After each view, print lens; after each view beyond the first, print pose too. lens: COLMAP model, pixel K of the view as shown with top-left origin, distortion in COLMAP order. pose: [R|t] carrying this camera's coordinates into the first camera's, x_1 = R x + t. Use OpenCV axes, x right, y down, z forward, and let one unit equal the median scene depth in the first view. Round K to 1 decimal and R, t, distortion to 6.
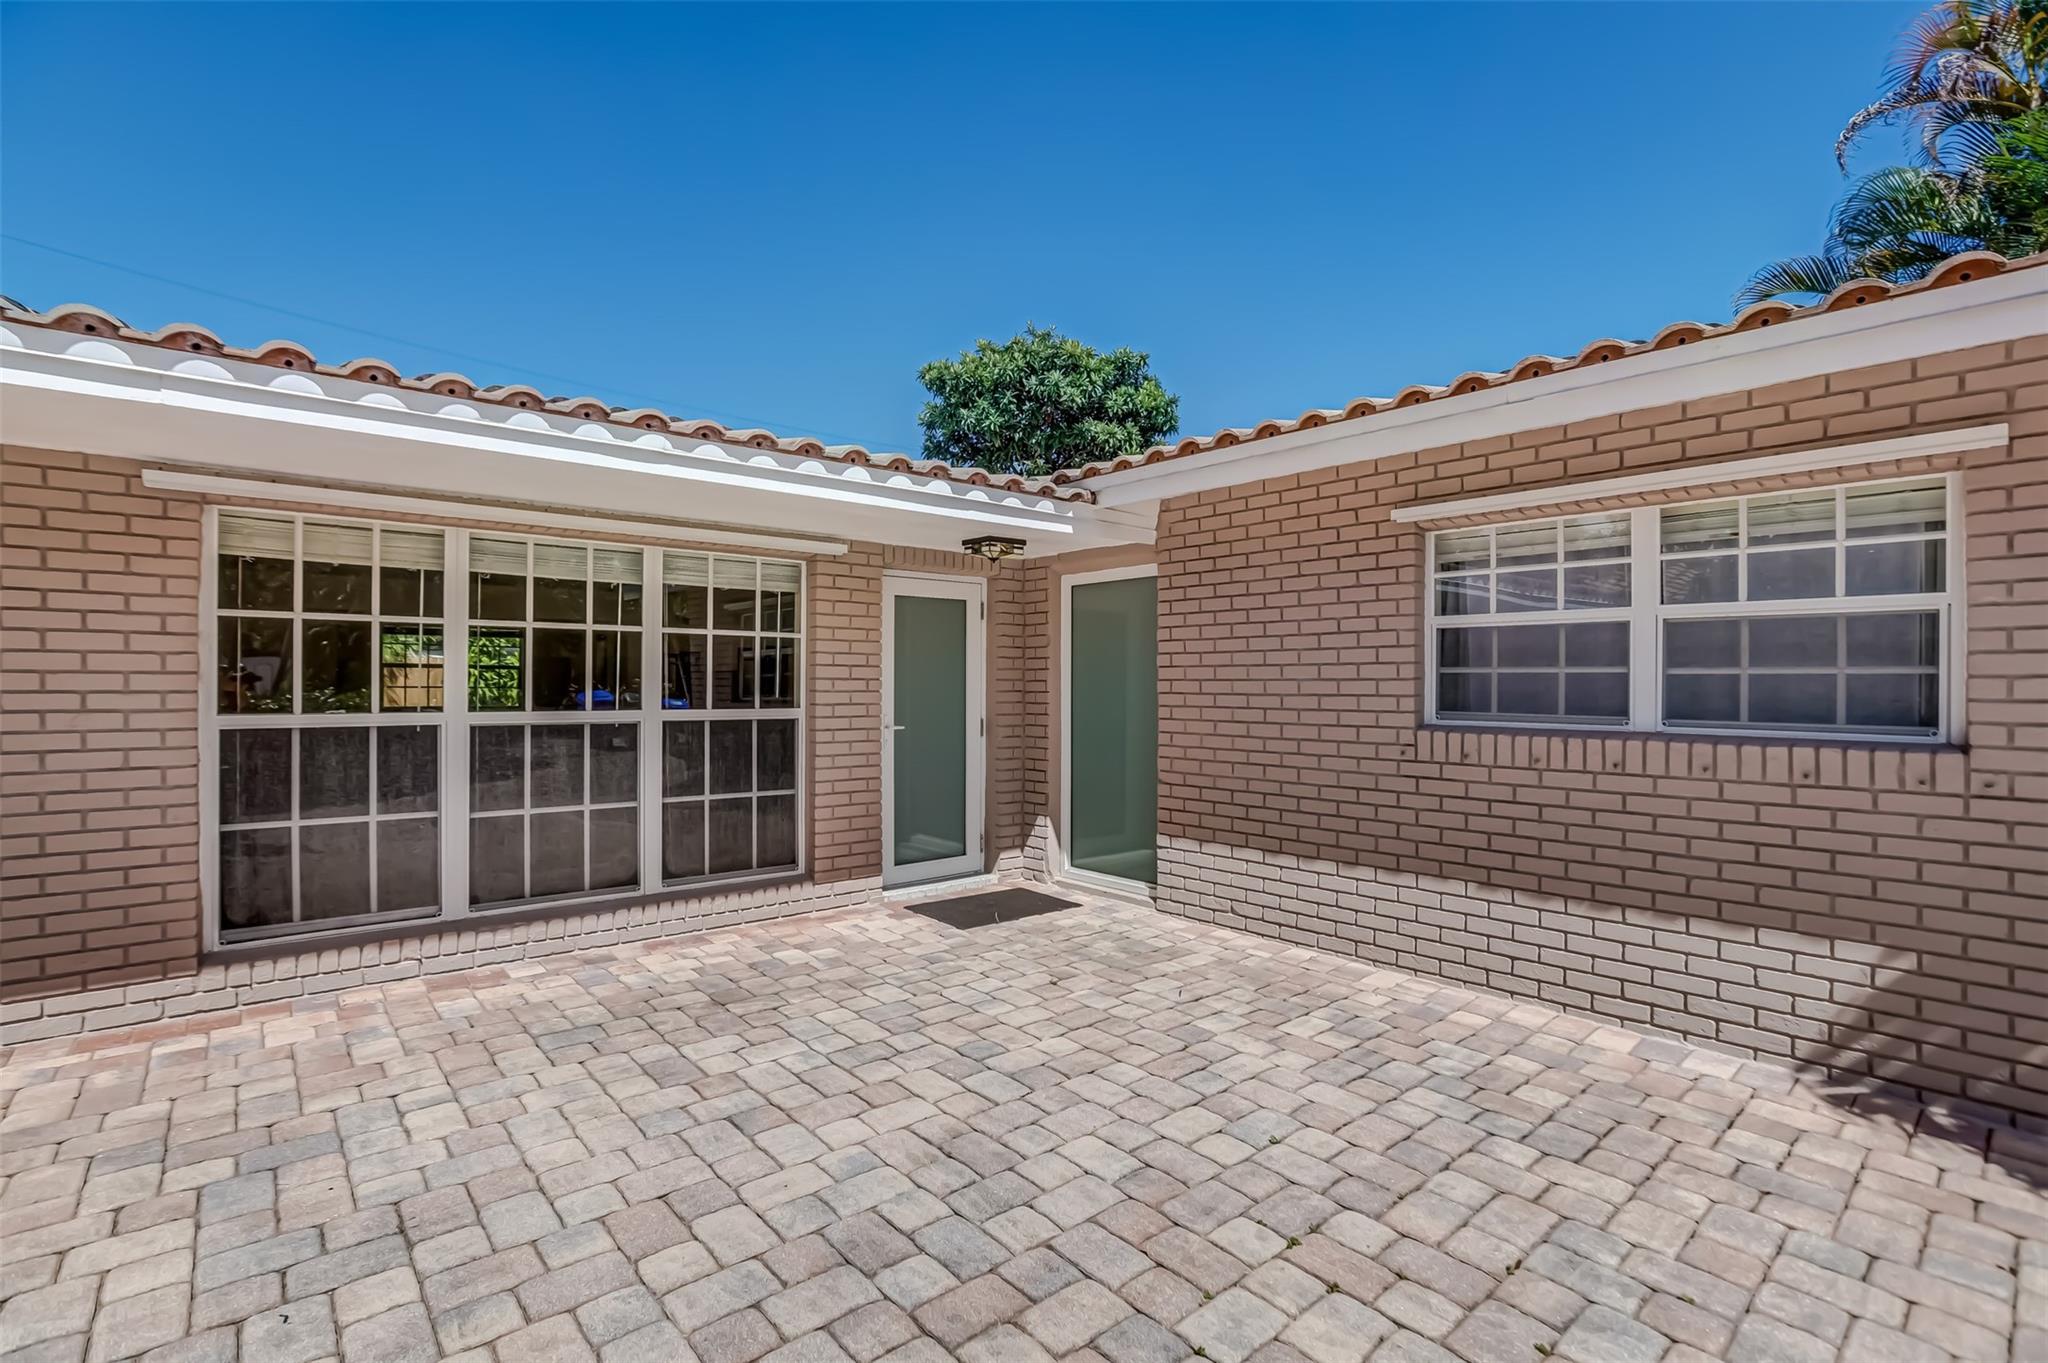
lens RADIAL K [[931.1, 0, 1018.3], [0, 931.1, 689.5], [0, 0, 1]] dist [-0.045966, 0.016187]
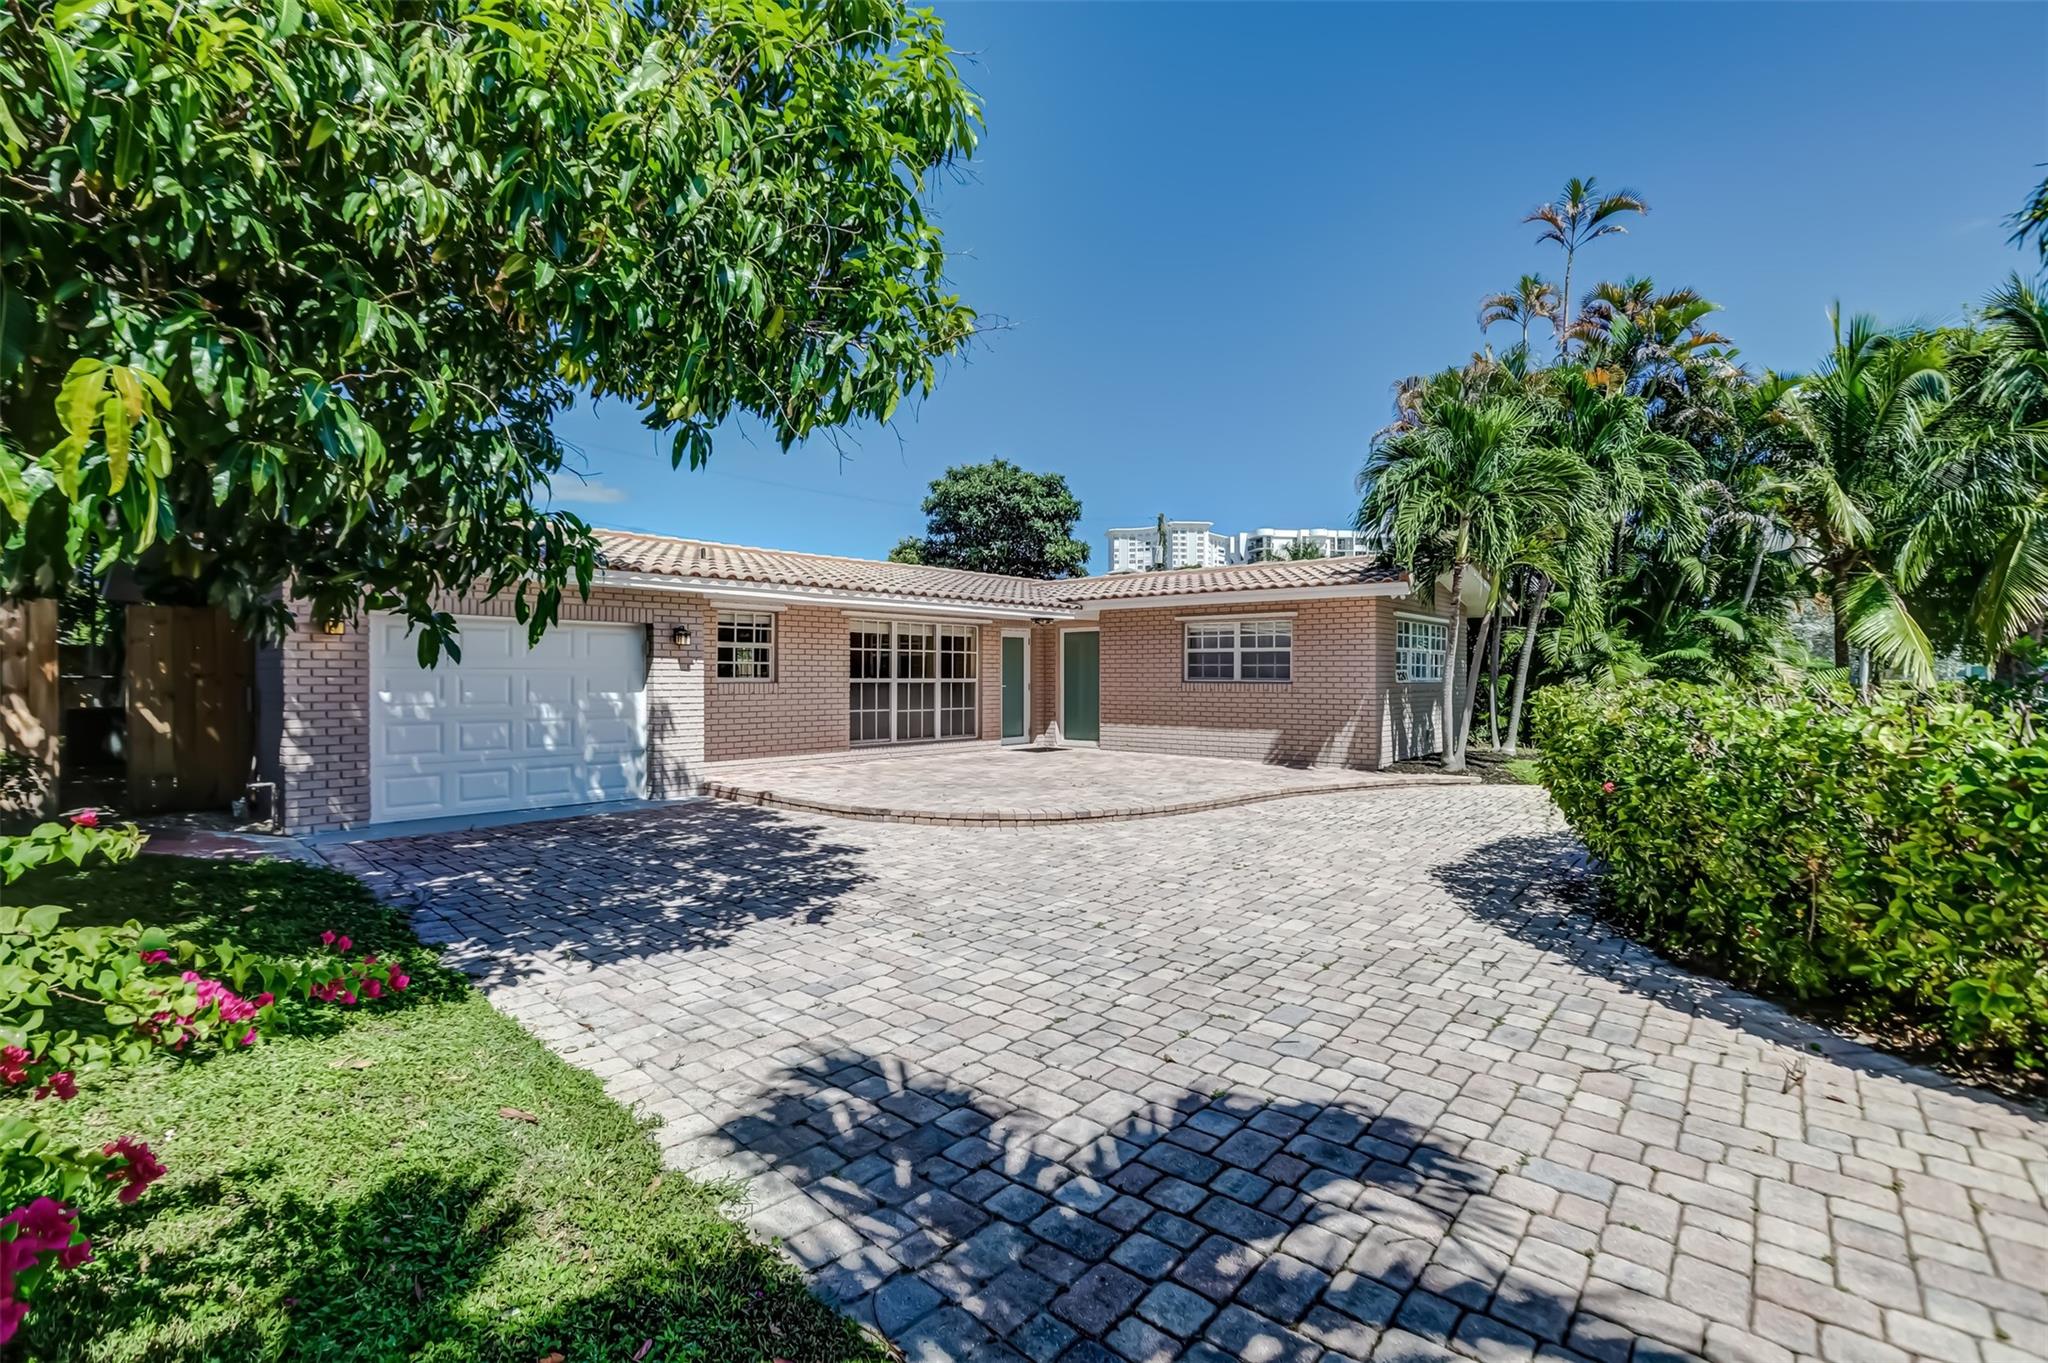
lens RADIAL K [[931.1, 0, 1007.7], [0, 931.1, 677.1], [0, 0, 1]] dist [-0.045966, 0.016187]
pose [[0.991071, -0.001832, 0.133325, -0.520810], [0.002391, 0.999989, -0.004032, 0.028534], [-0.133316, 0.004314, 0.991064, -1.827828]]
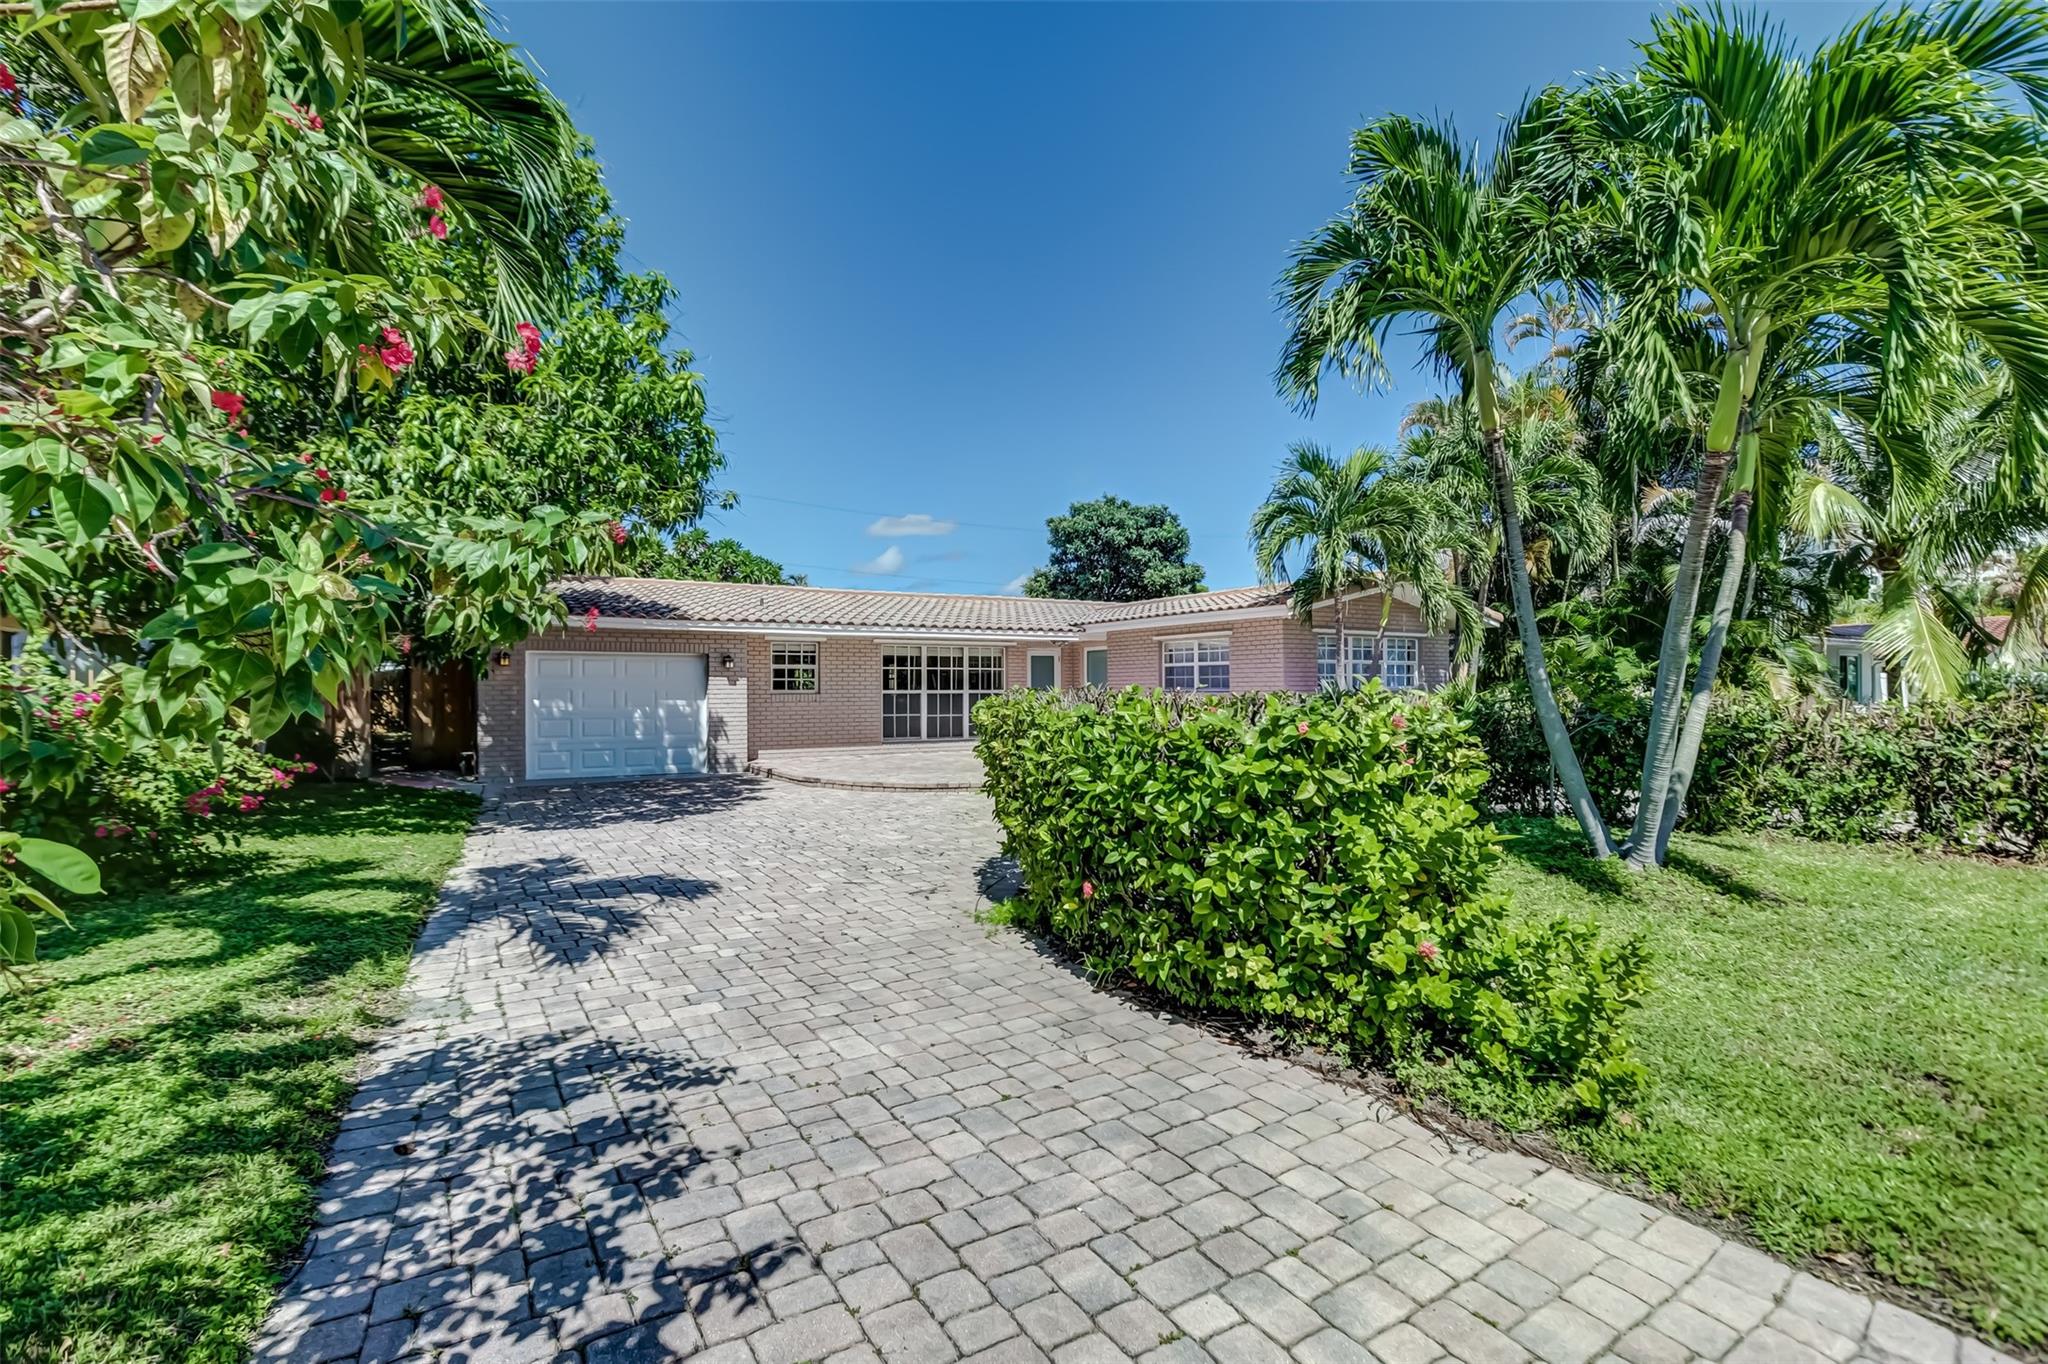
lens RADIAL K [[931.1, 0, 1017.3], [0, 931.1, 684.0], [0, 0, 1]] dist [-0.045966, 0.016187]
pose [[0.987114, -0.009177, -0.159757, 0.378706], [0.007190, 0.999889, -0.013017, 0.044724], [0.159859, 0.011701, 0.987071, -2.459695]]
